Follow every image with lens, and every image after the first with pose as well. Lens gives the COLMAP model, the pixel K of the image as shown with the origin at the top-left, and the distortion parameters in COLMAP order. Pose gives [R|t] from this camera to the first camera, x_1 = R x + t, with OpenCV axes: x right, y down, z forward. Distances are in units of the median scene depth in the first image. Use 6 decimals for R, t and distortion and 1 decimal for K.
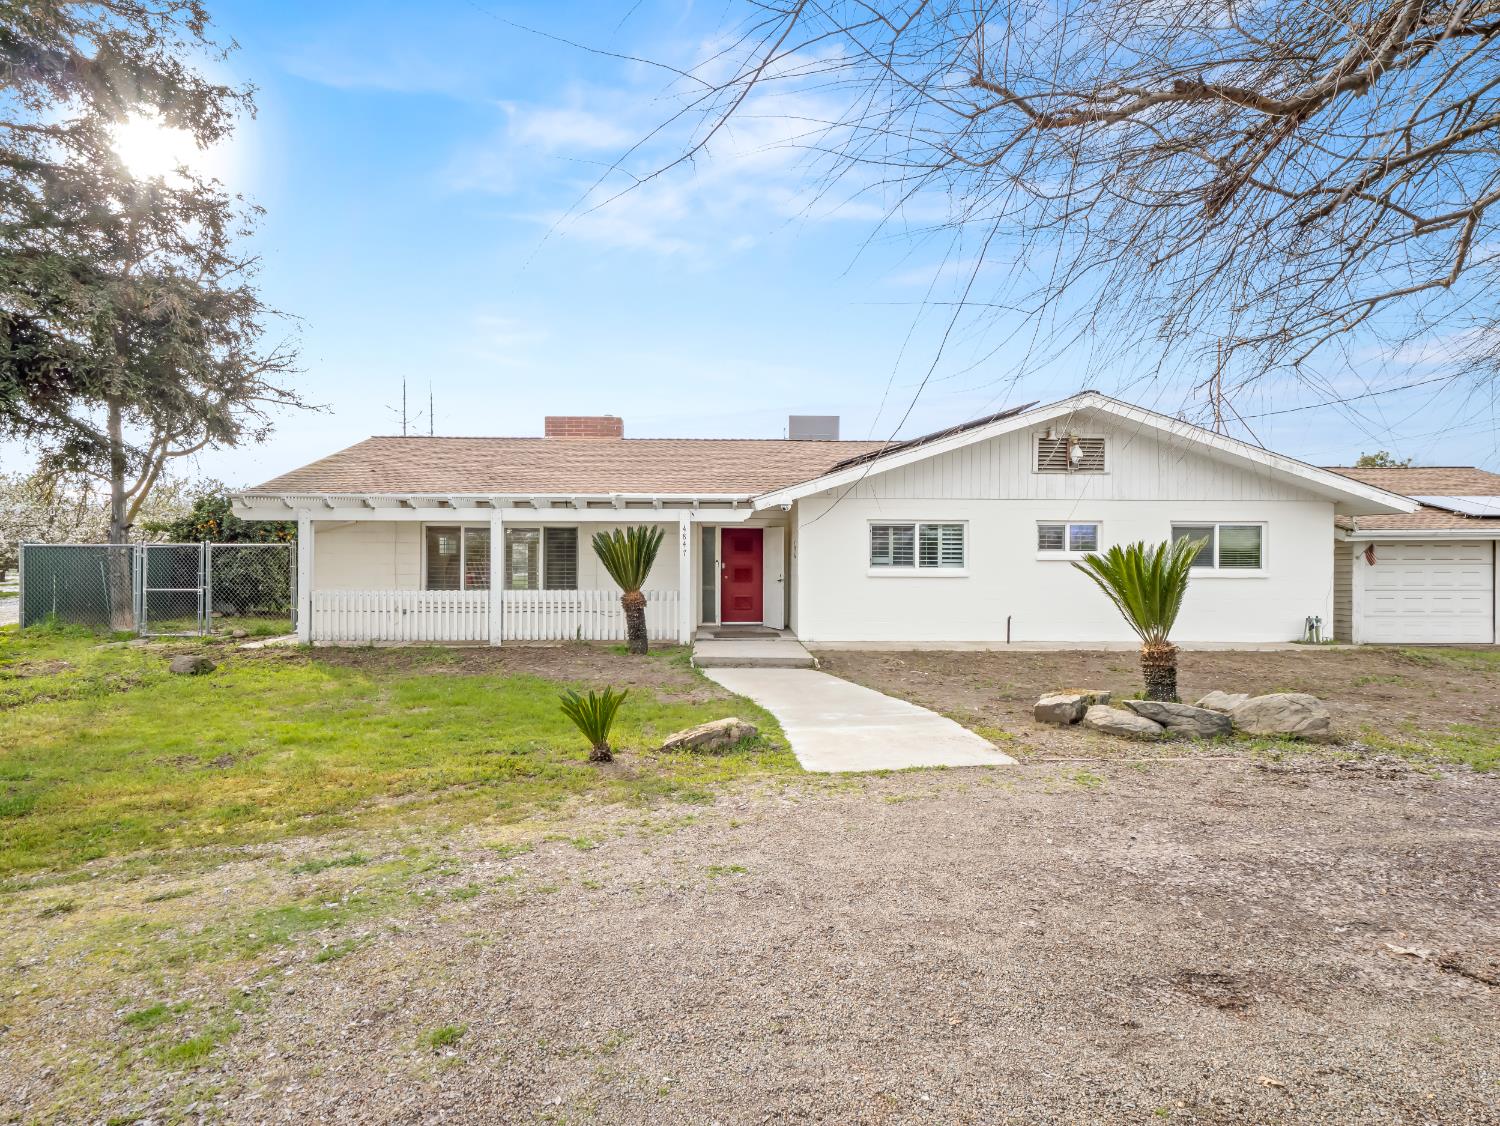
lens RADIAL K [[859.5, 0, 750.0], [0, 859.5, 563.0], [0, 0, 1]] dist [-0.003254, -0.000544]
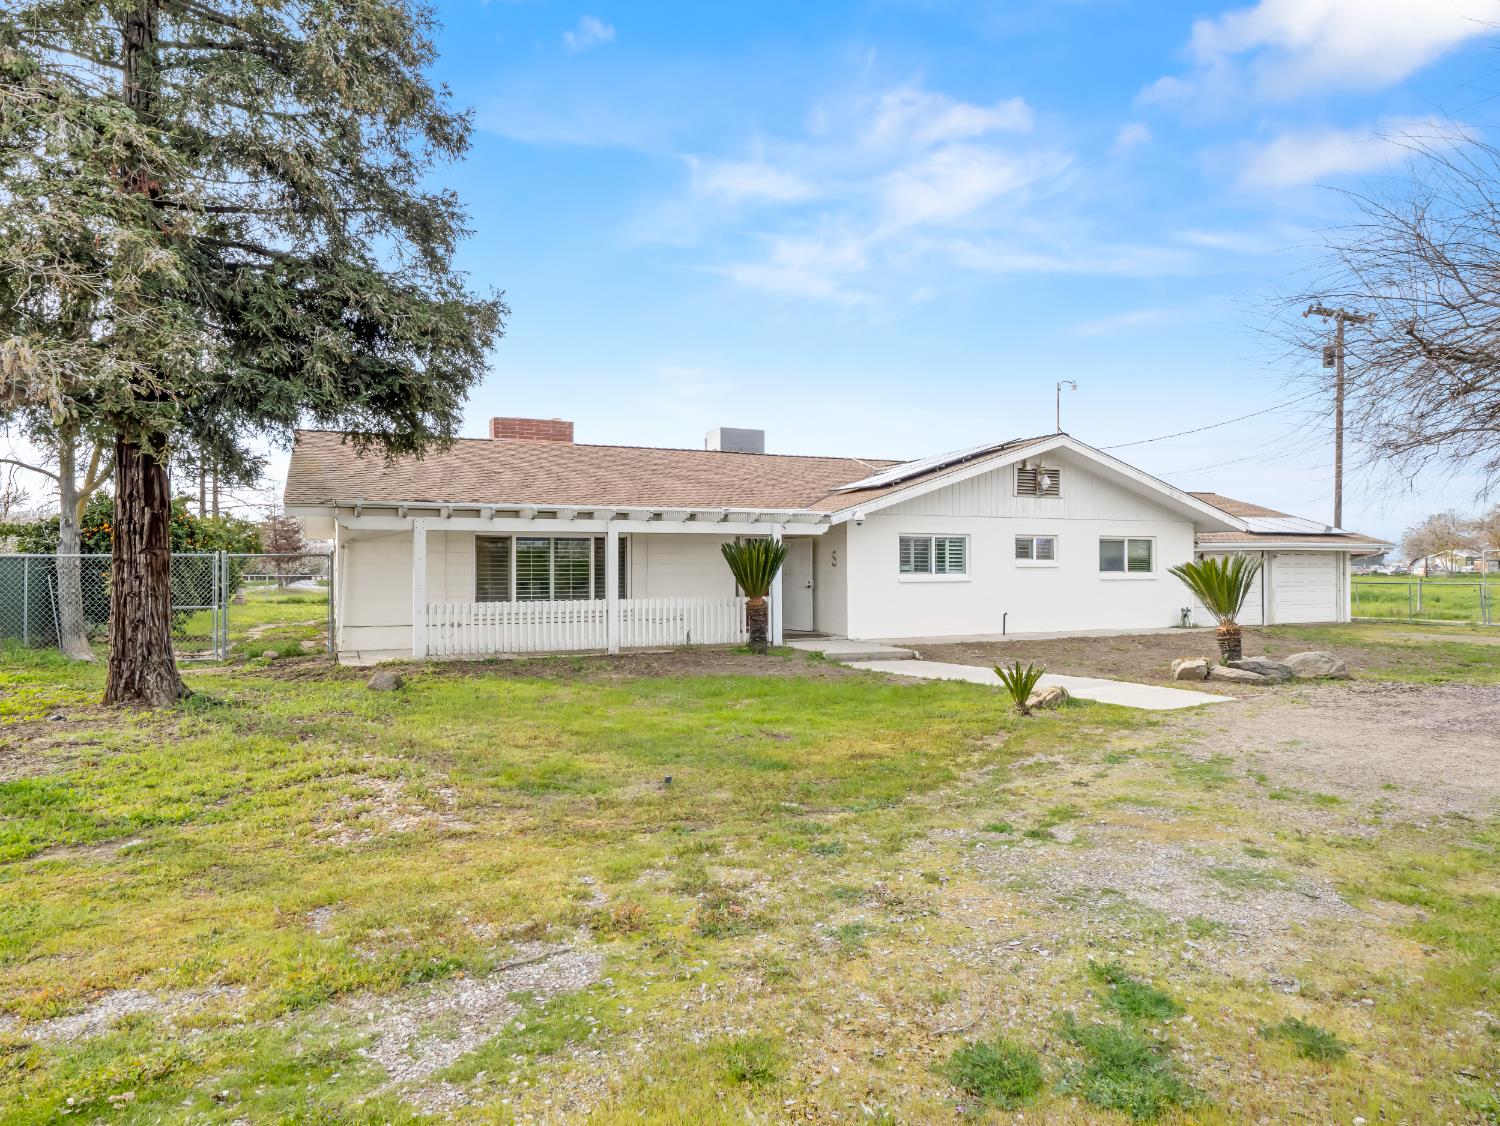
lens RADIAL K [[964.4, 0, 750.0], [0, 964.4, 563.0], [0, 0, 1]] dist [0.002995, 0.000091]
pose [[0.913926, -0.004030, 0.405861, -0.577672], [0.006806, 0.999962, -0.005396, -0.004139], [-0.405824, 0.007693, 0.913919, -0.109858]]
